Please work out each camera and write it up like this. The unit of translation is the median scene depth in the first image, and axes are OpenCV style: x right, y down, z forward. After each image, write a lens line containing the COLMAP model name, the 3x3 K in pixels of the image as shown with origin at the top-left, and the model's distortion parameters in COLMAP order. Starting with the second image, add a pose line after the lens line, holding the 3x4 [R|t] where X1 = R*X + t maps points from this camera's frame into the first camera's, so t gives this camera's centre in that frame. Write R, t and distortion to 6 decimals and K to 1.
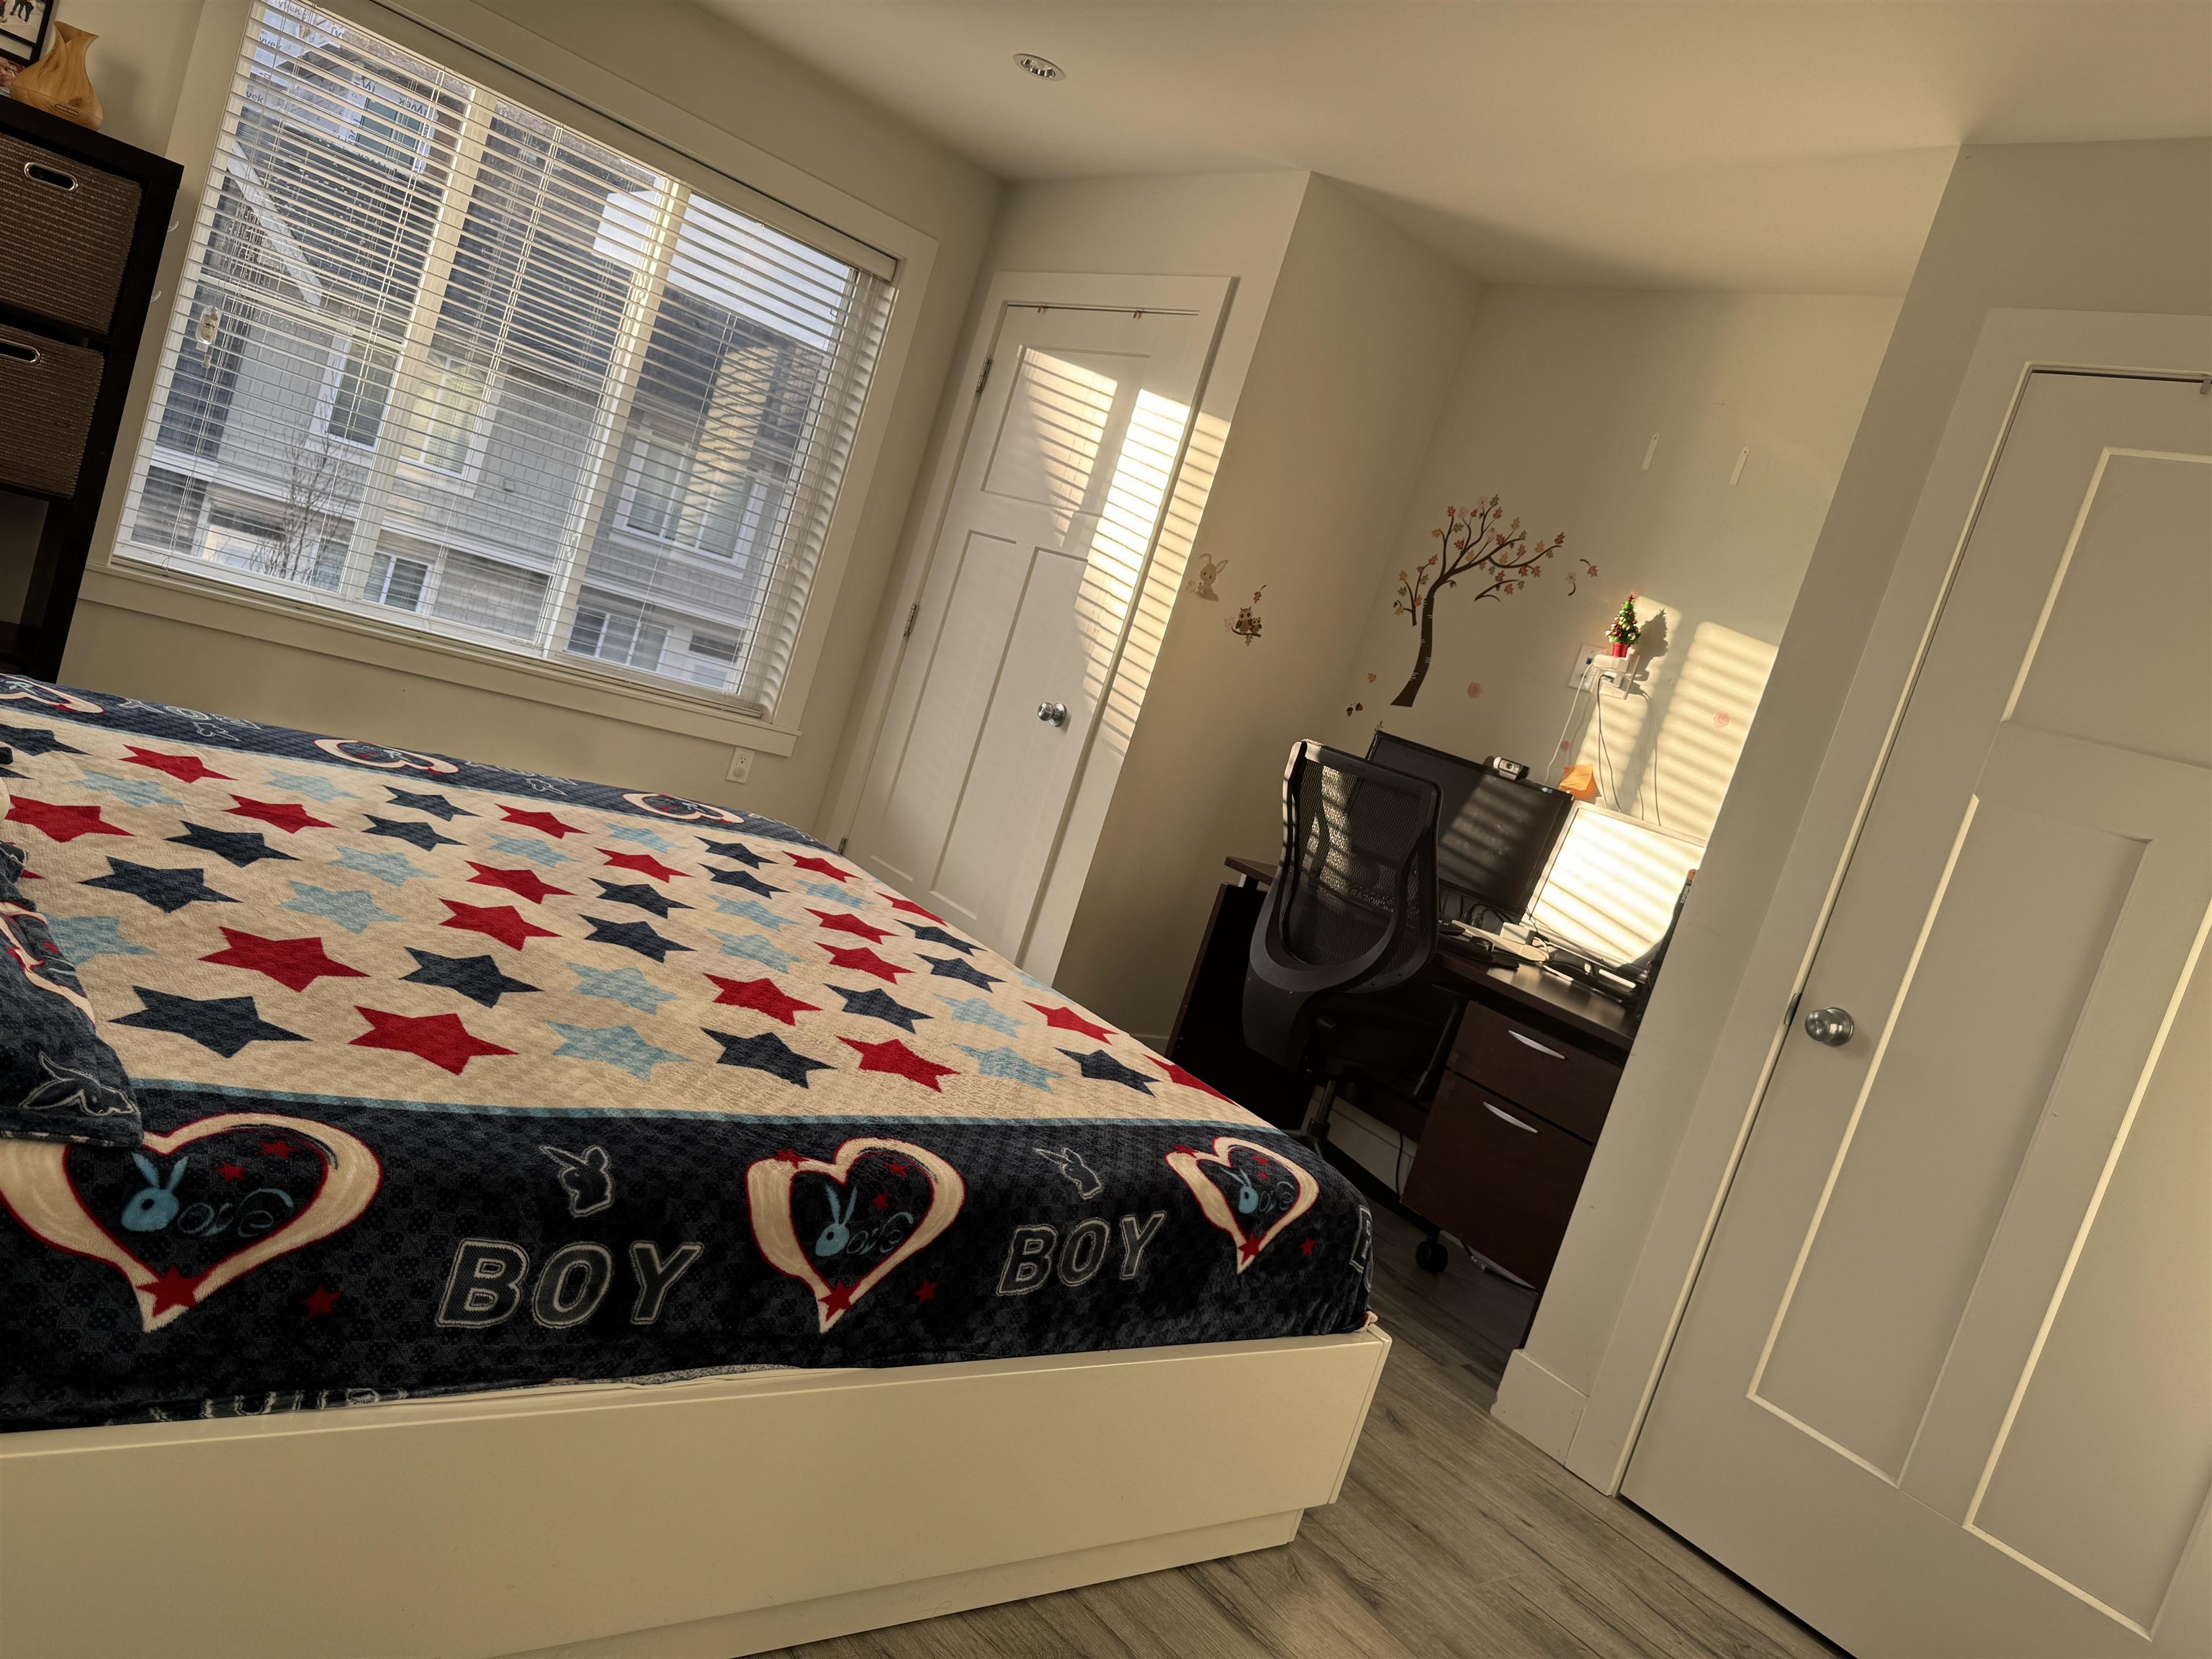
lens RADIAL K [[1553.1, 0, 1099.4], [0, 1553.1, 837.6], [0, 0, 1]] dist [0.170484, -0.336287]
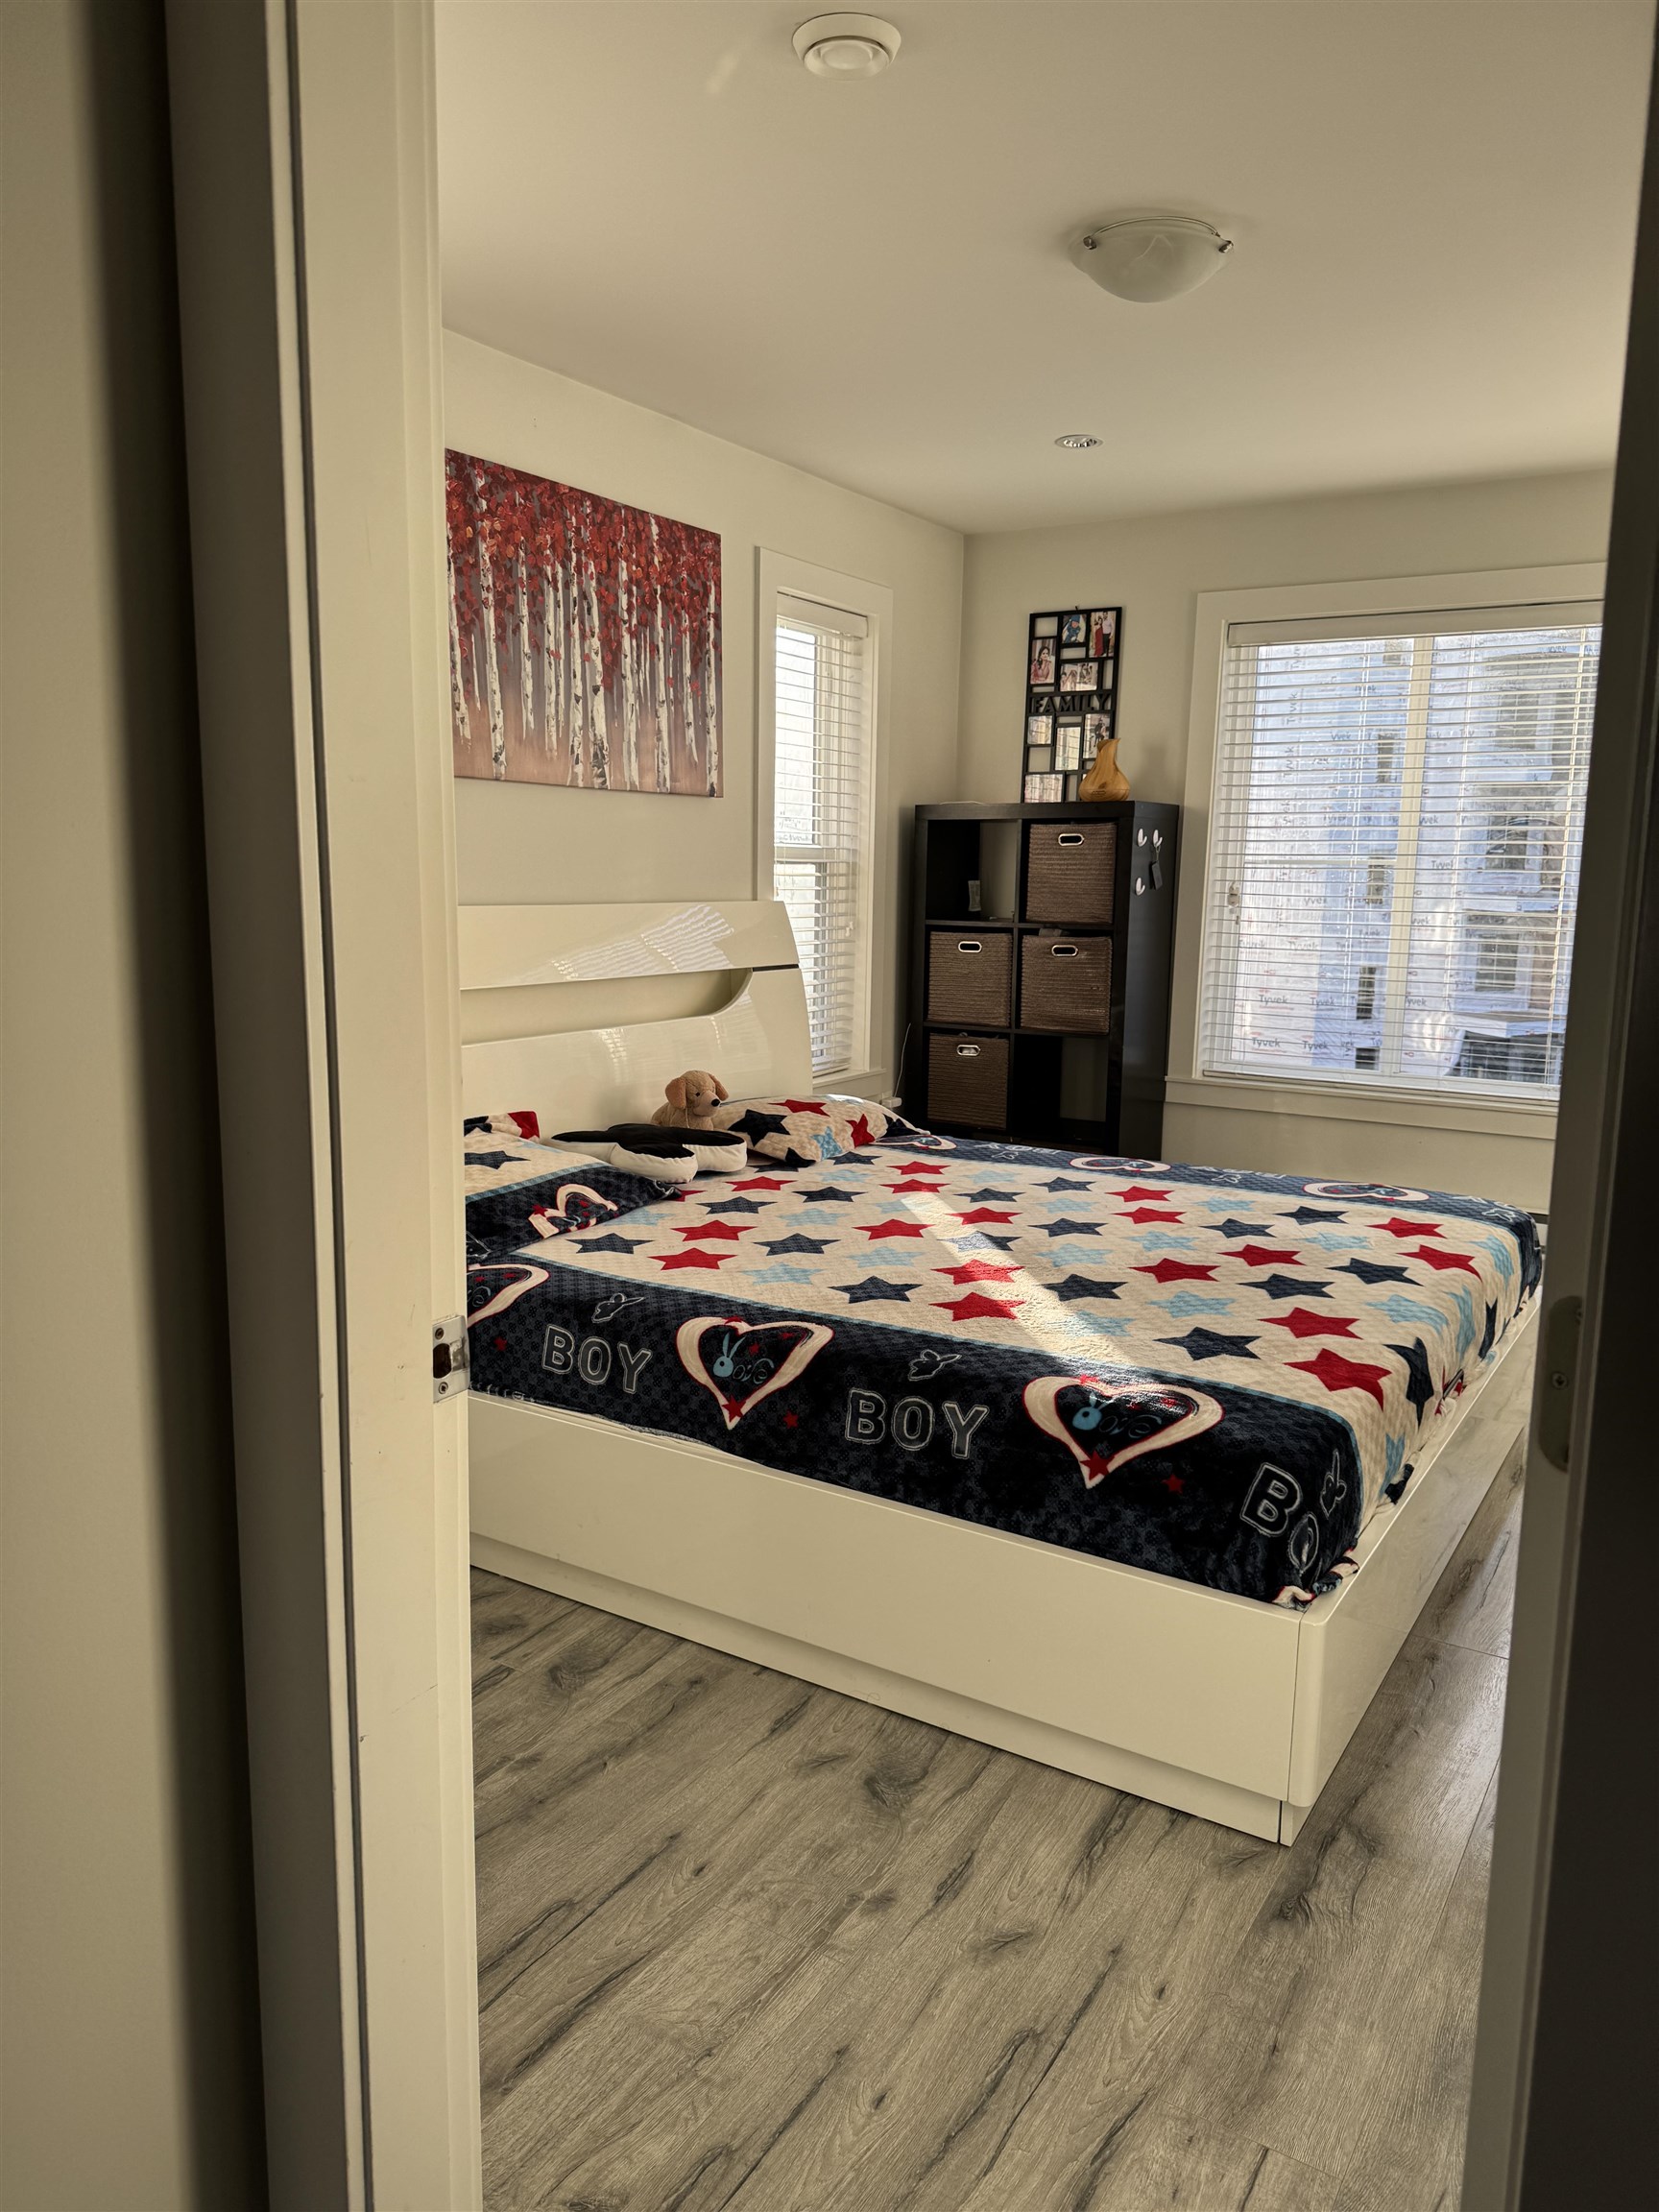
lens RADIAL K [[1553.1, 0, 831.0], [0, 1553.1, 1108.8], [0, 0, 1]] dist [0.170484, -0.336287]
pose [[0.306489, -0.159436, -0.938427, 1.341232], [-0.033349, 0.983469, -0.177980, 0.268562], [0.951290, 0.085845, 0.296105, 0.598082]]
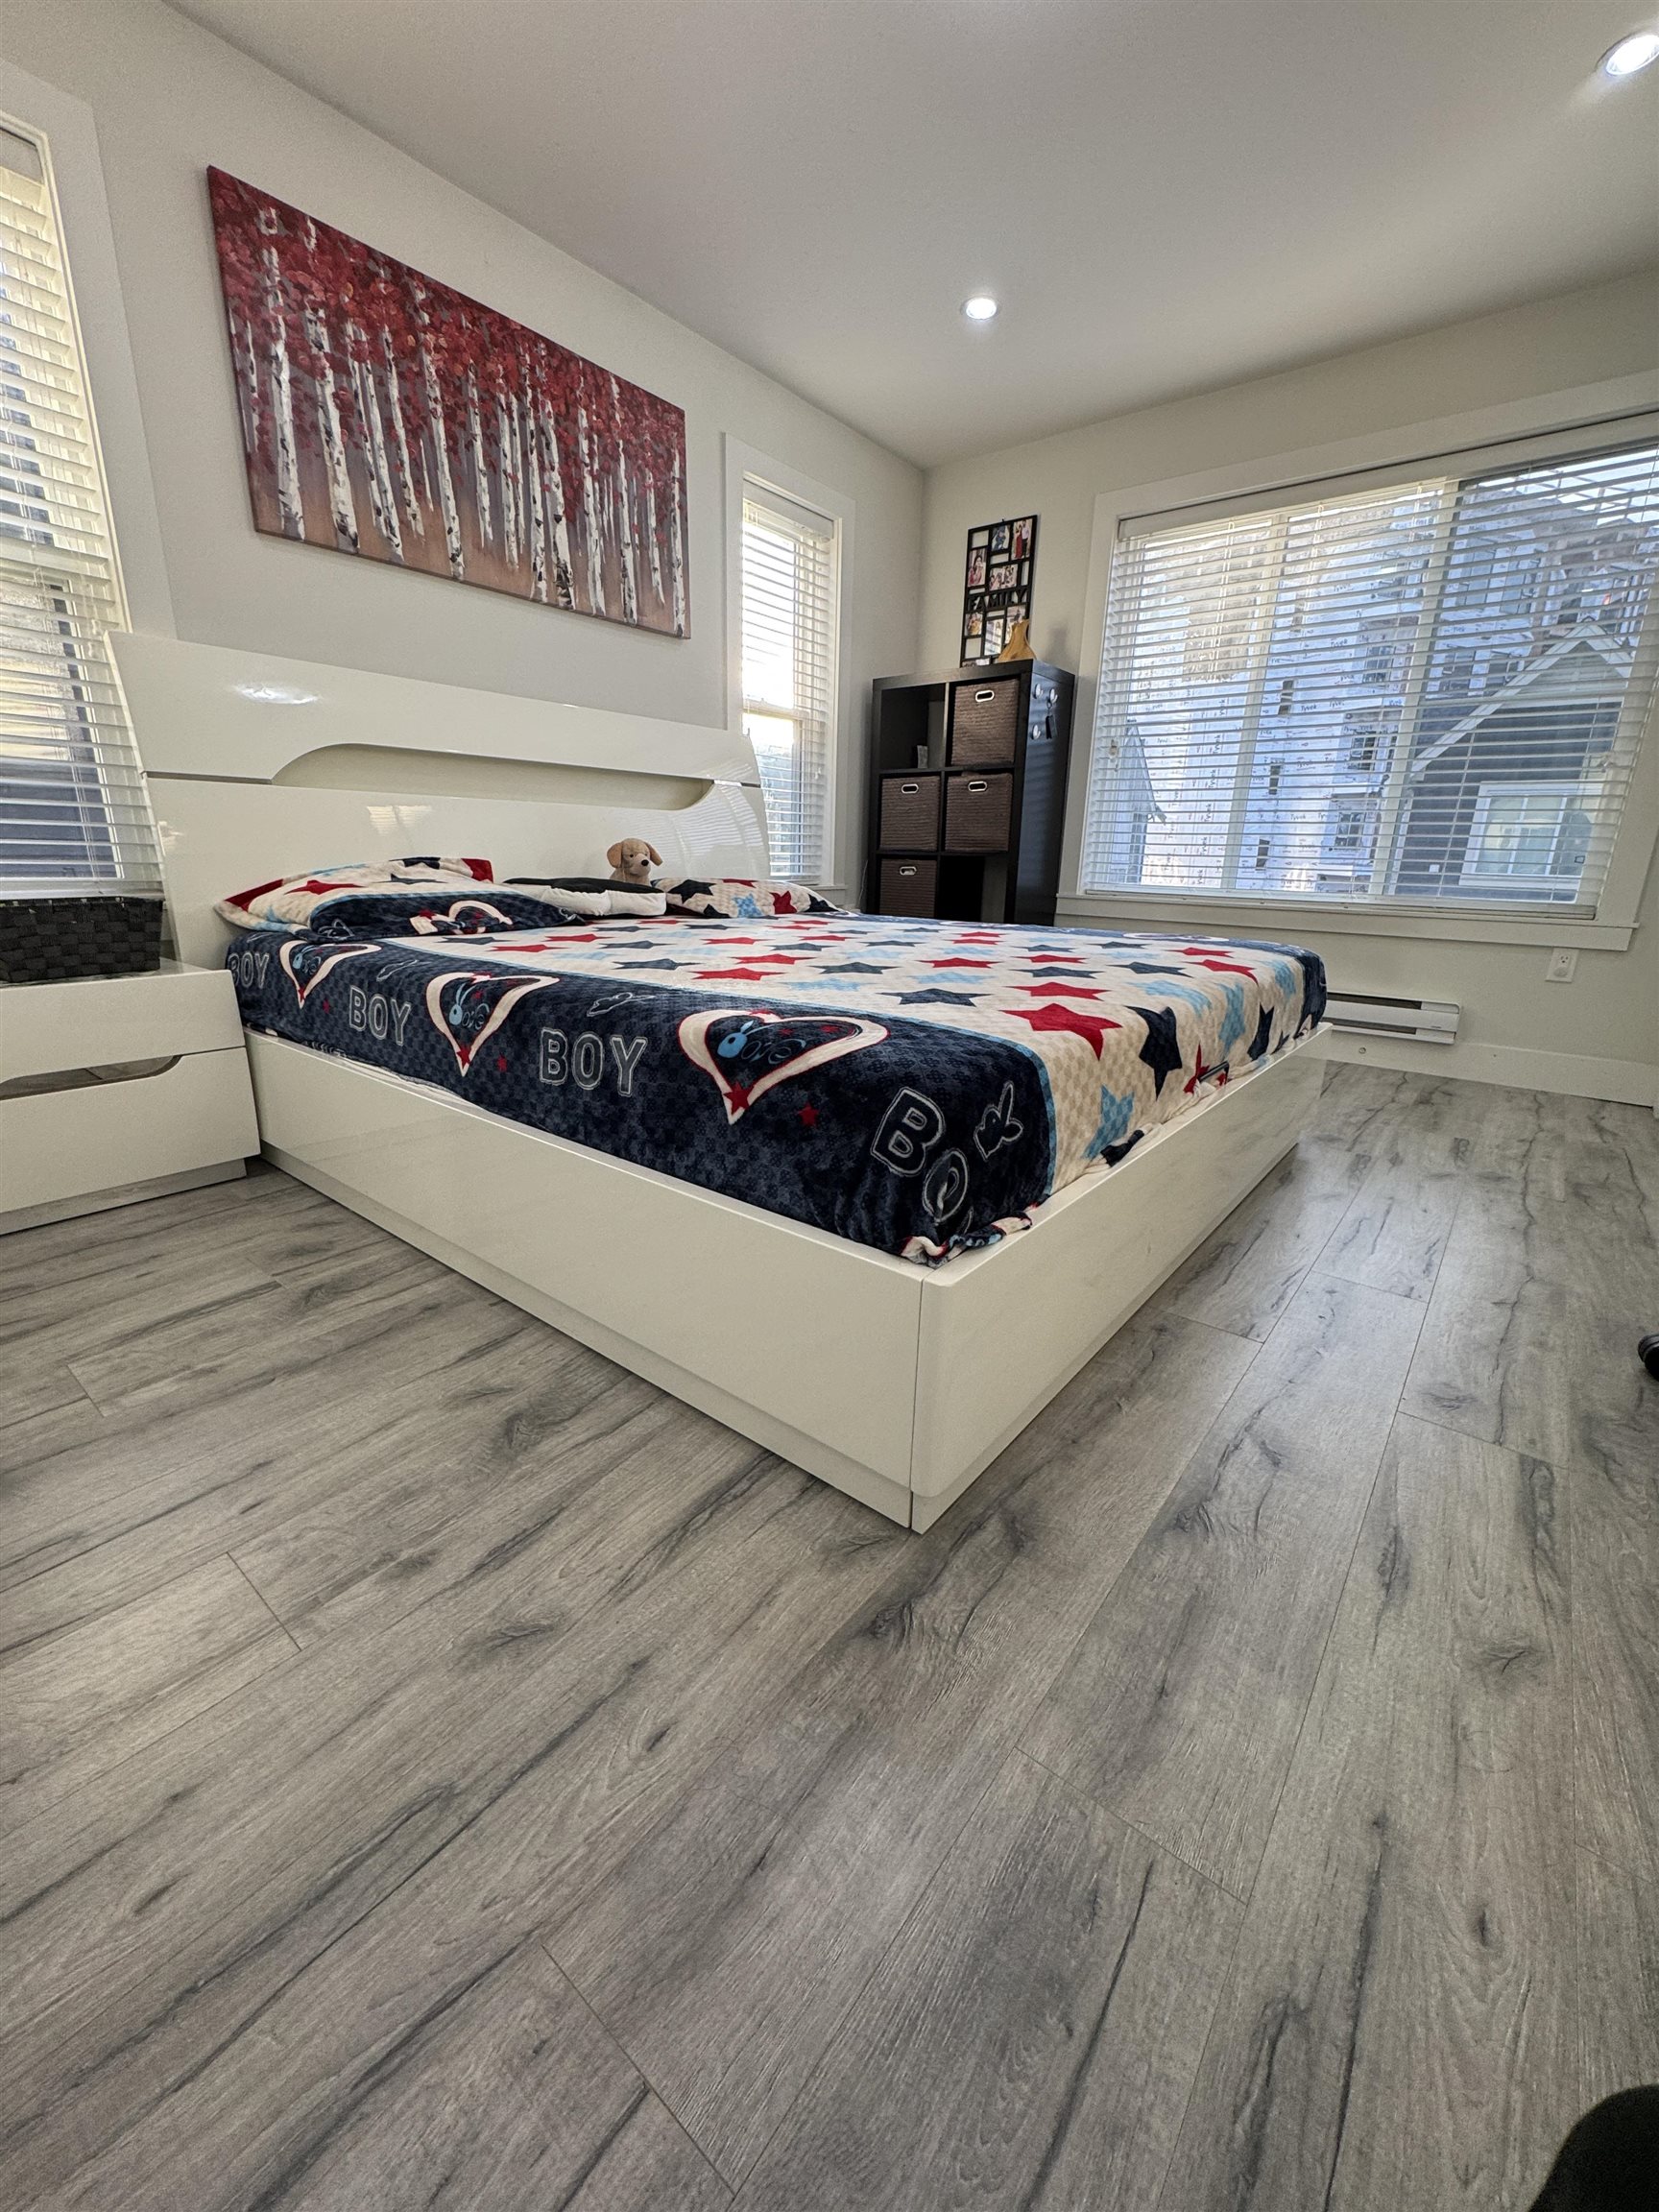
lens RADIAL K [[882.5, 0, 838.3], [0, 882.5, 1104.3], [0, 0, 1]] dist [-0.001712, 0.000153]
pose [[0.206560, -0.038510, -0.977676, 0.758943], [-0.076385, 0.995541, -0.055352, 0.355647], [0.975448, 0.086113, 0.202697, 1.170850]]
